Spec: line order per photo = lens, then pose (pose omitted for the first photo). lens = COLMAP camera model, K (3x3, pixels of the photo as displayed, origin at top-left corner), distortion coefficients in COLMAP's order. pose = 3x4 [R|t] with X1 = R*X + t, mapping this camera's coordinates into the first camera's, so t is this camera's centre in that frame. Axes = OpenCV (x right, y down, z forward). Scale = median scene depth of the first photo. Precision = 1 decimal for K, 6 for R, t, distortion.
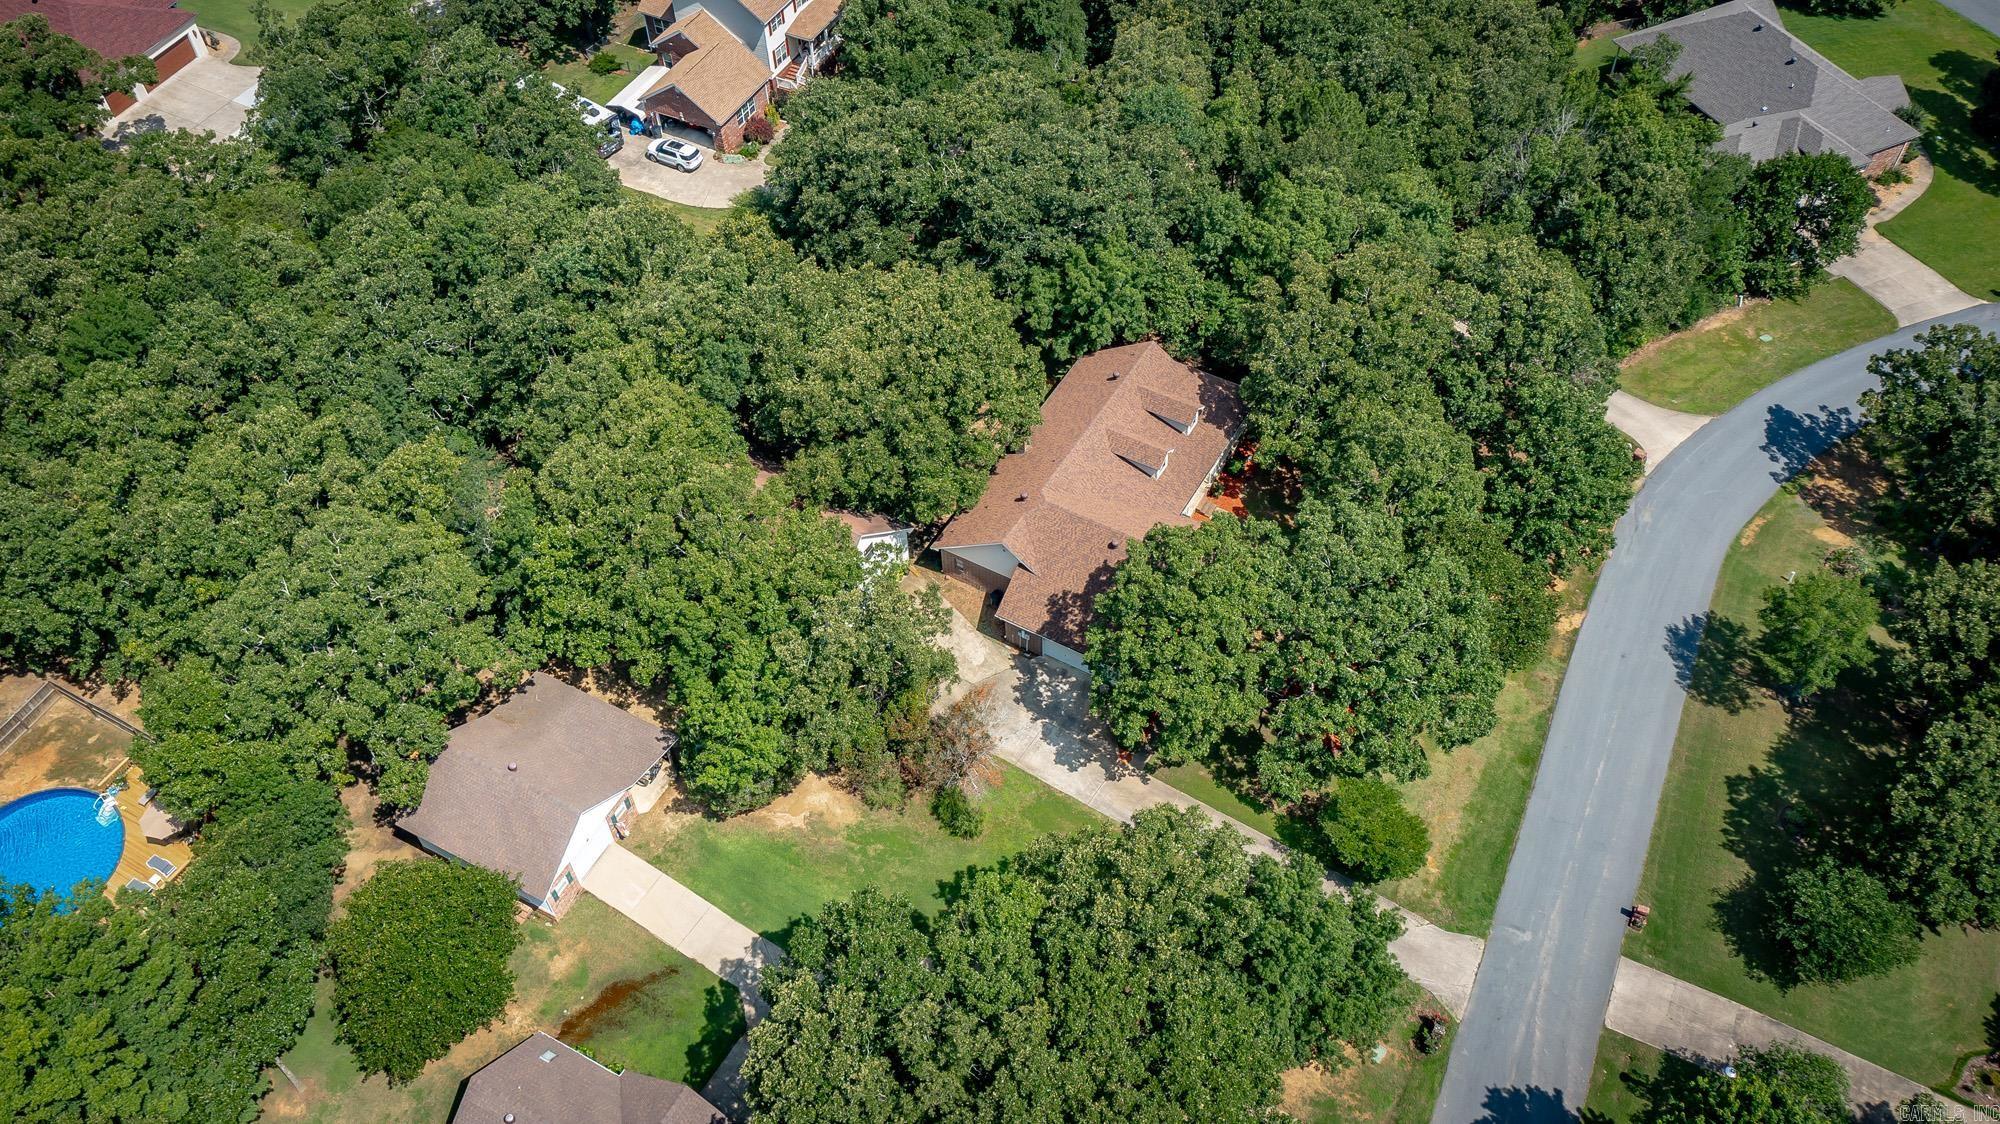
lens RADIAL K [[1683.4, 0, 1000.0], [0, 1683.4, 562.0], [0, 0, 1]] dist [-0.003062, -0.003334]
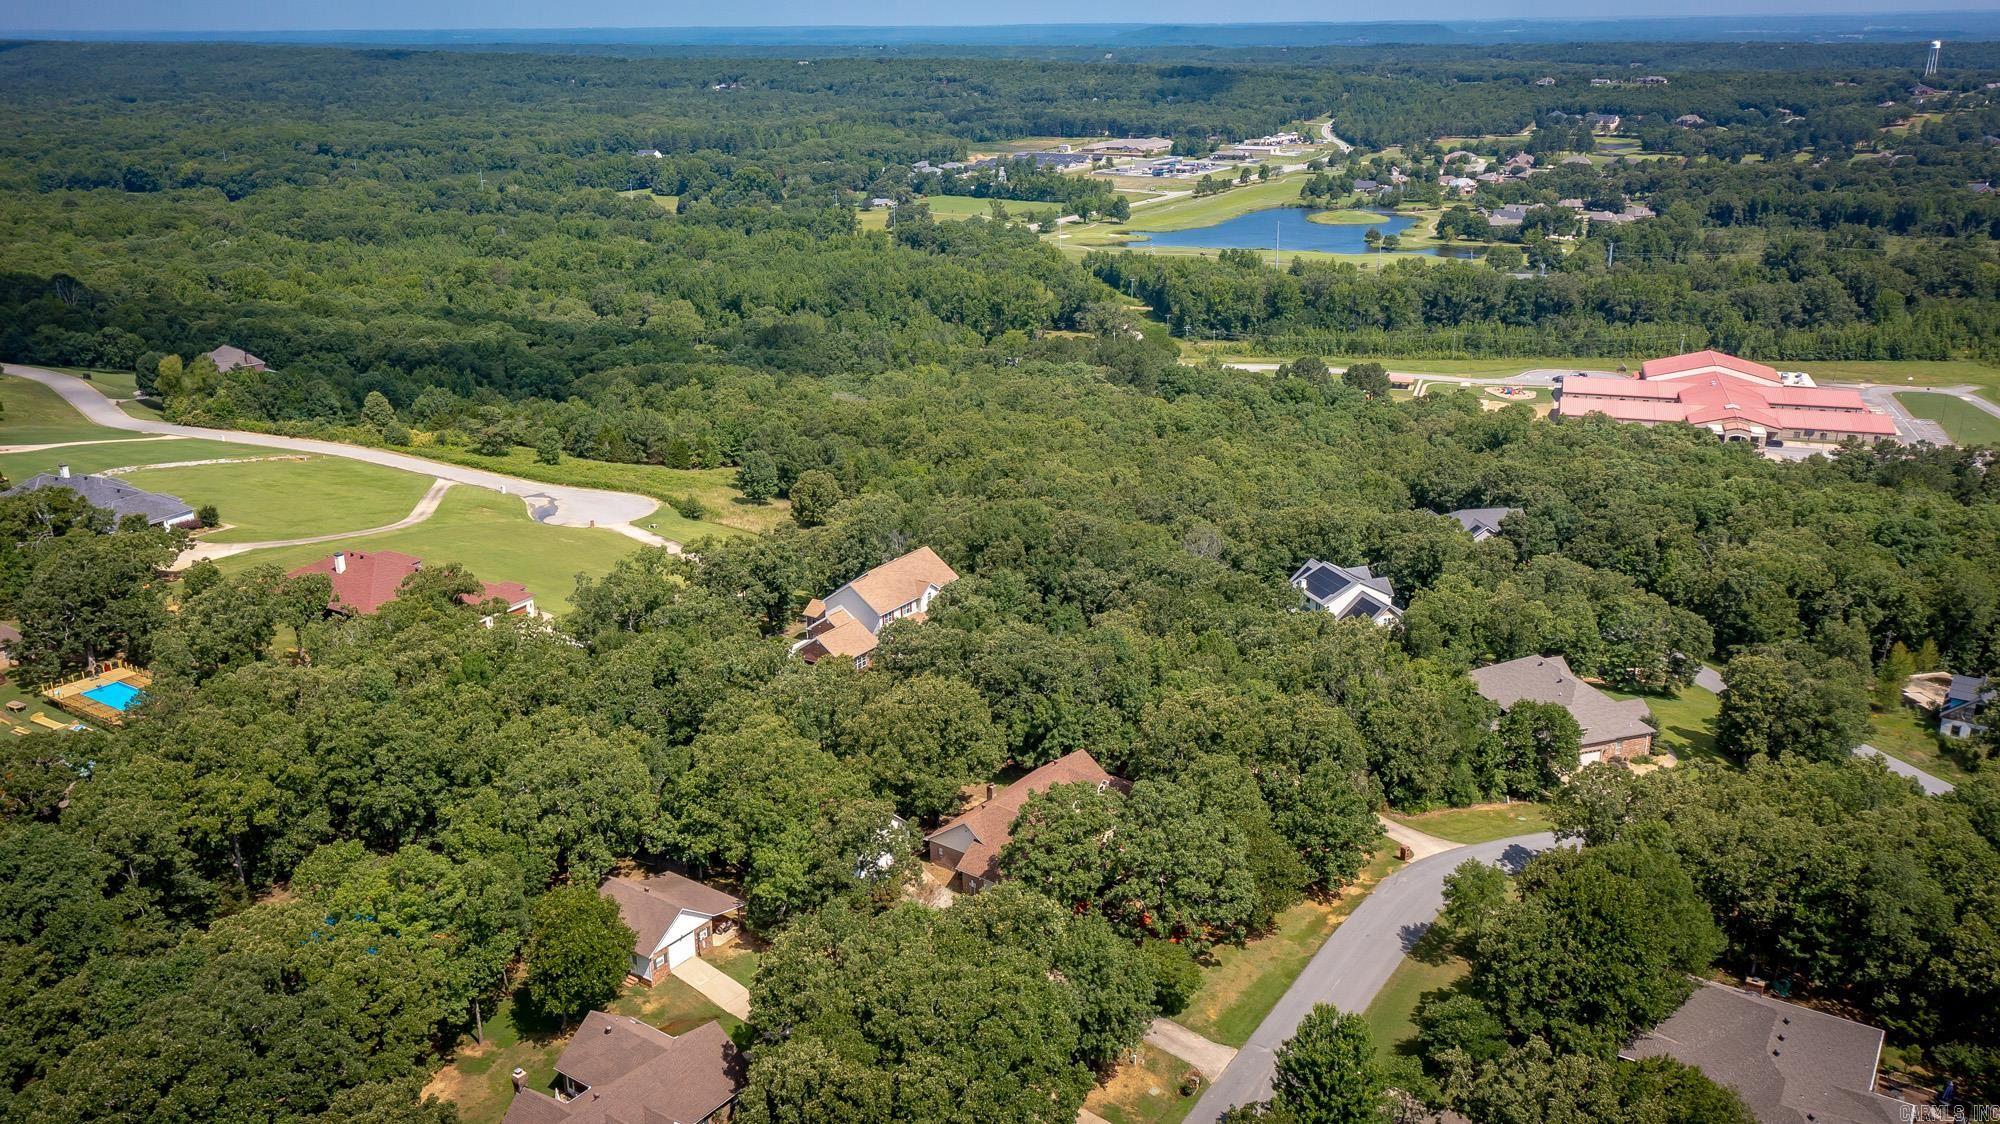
lens RADIAL K [[1683.4, 0, 1000.0], [0, 1683.4, 562.0], [0, 0, 1]] dist [-0.003062, -0.003334]
pose [[0.991585, 0.049197, -0.119749, 0.220604], [-0.104111, 0.852814, -0.511731, 0.610016], [0.076948, 0.519892, 0.850759, -0.508104]]
